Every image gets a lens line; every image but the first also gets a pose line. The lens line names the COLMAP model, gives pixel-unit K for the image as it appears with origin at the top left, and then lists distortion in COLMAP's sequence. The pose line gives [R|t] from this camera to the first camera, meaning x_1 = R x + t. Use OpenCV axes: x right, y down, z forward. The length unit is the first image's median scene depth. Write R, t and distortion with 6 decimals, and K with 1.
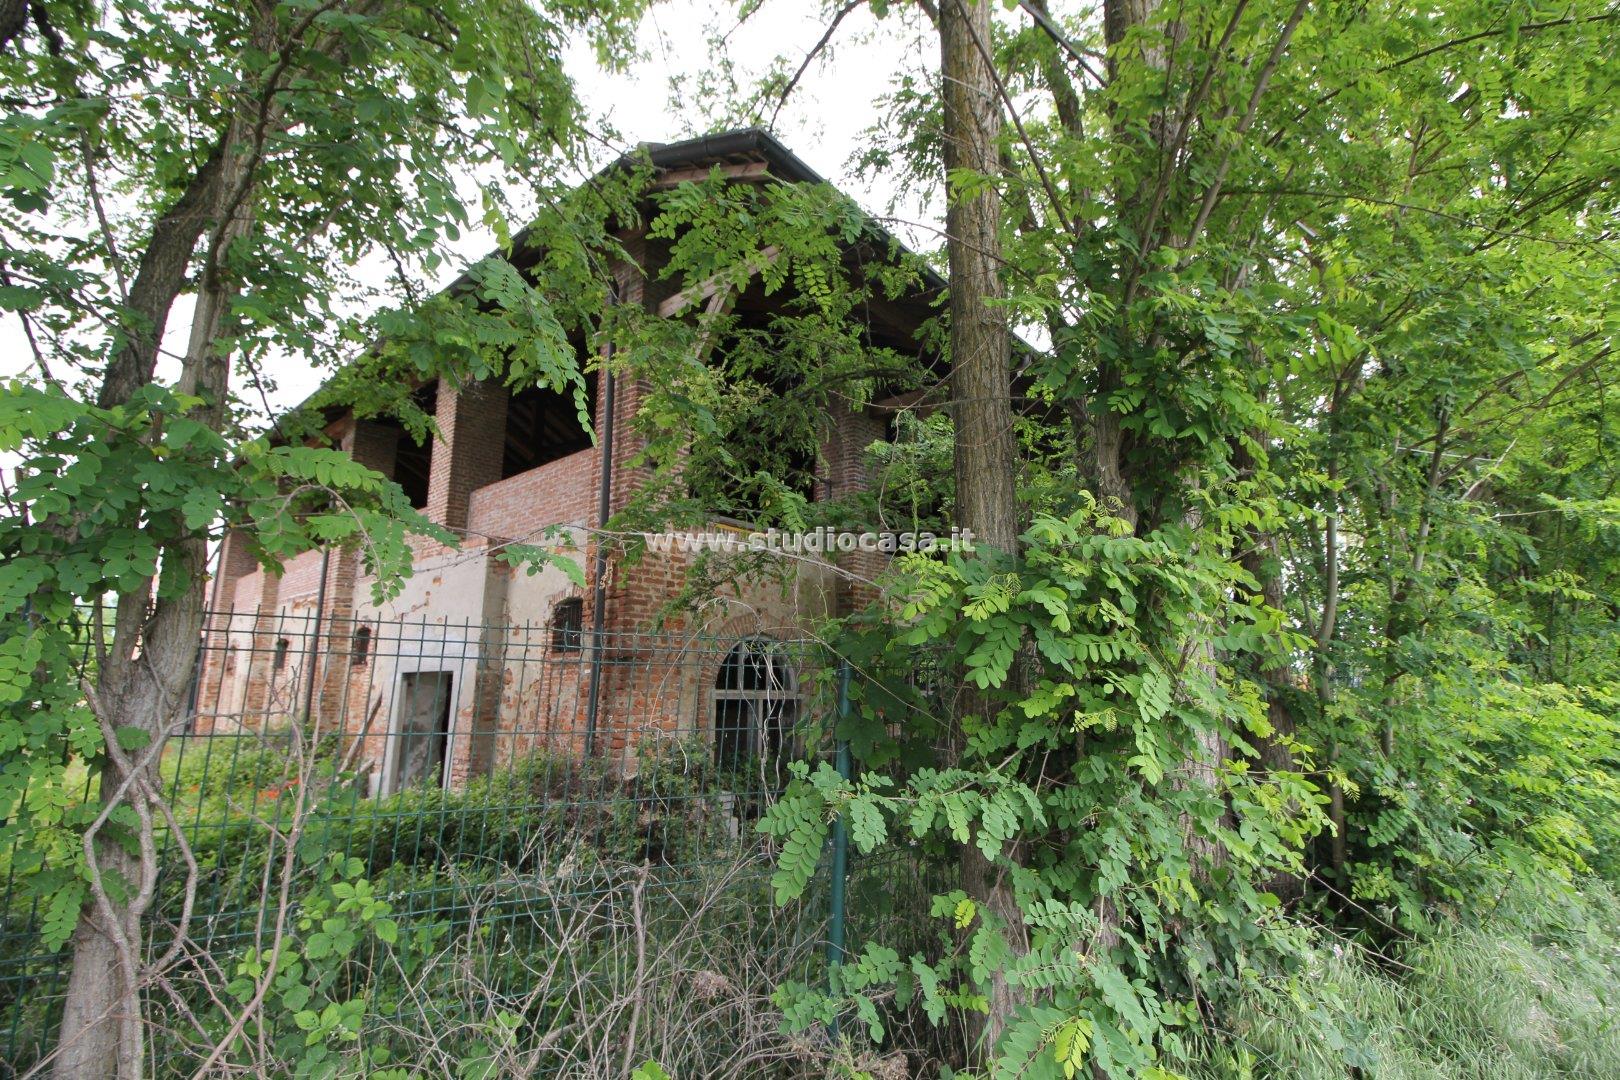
lens RADIAL K [[742.8, 0, 818.2], [0, 742.8, 533.7], [0, 0, 1]] dist [0.001017, -0.014309]
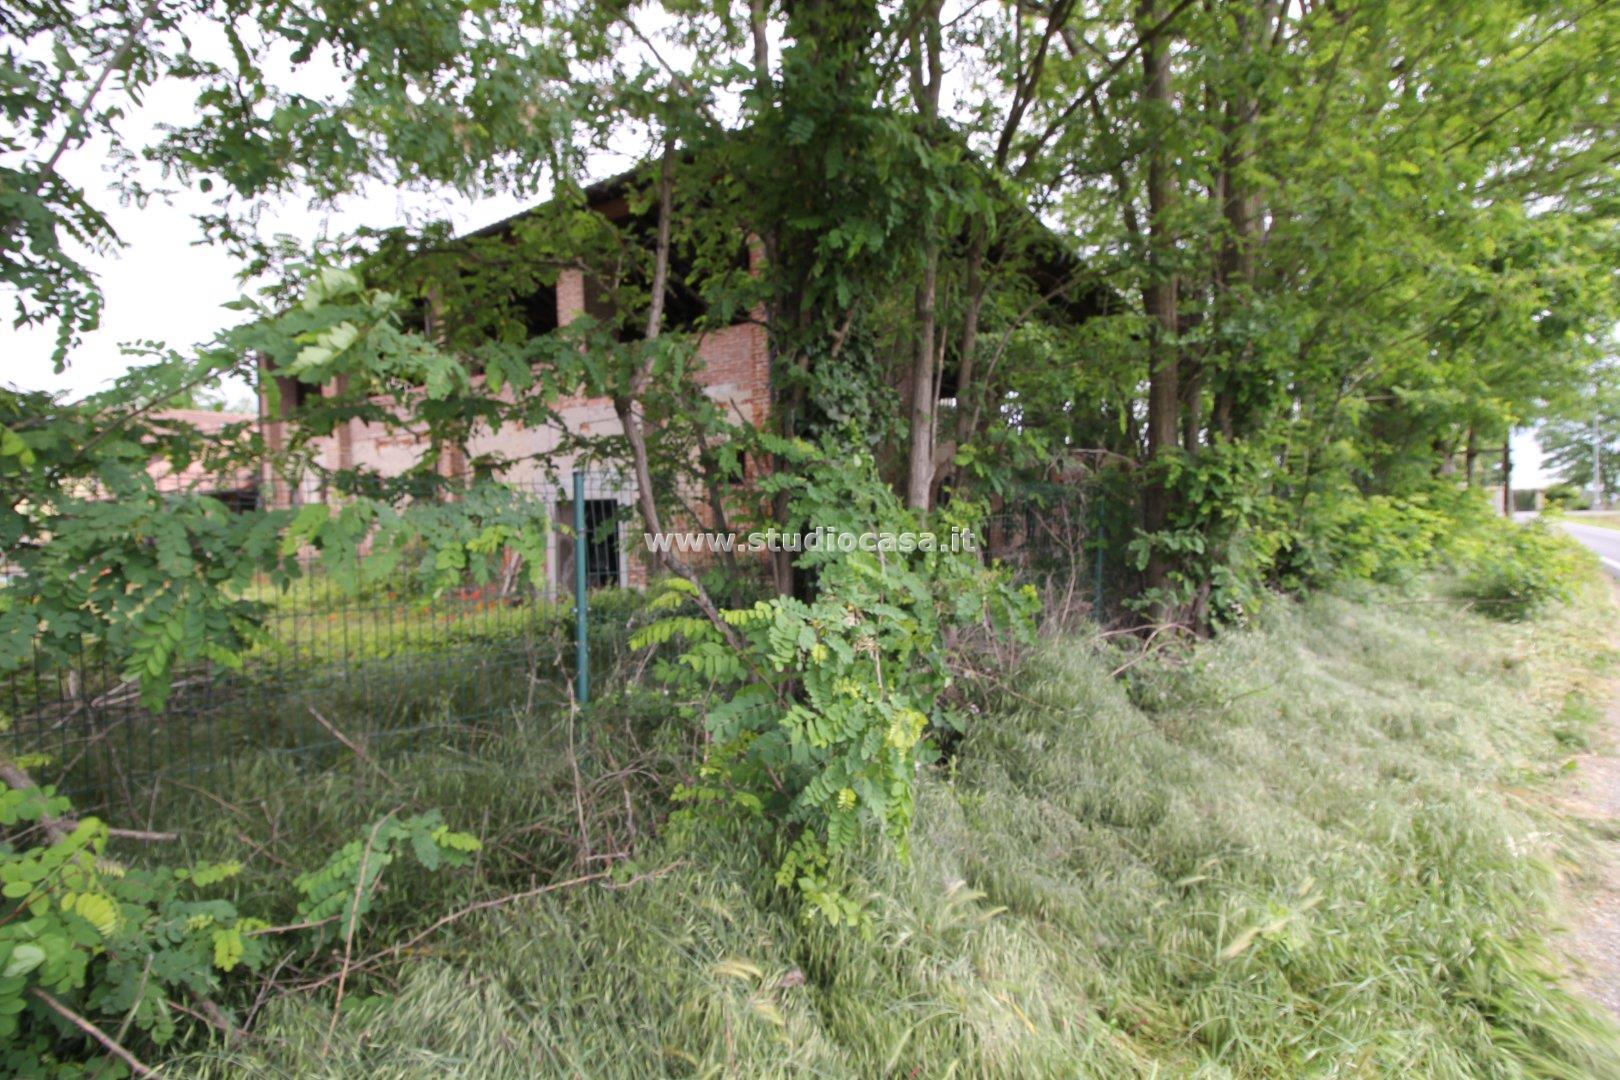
lens RADIAL K [[742.8, 0, 818.2], [0, 742.8, 533.7], [0, 0, 1]] dist [0.001017, -0.014309]
pose [[0.992083, -0.014932, 0.124689, -1.041968], [-0.017223, 0.967344, 0.252880, -0.248892], [-0.124394, -0.253026, 0.959429, -1.053611]]
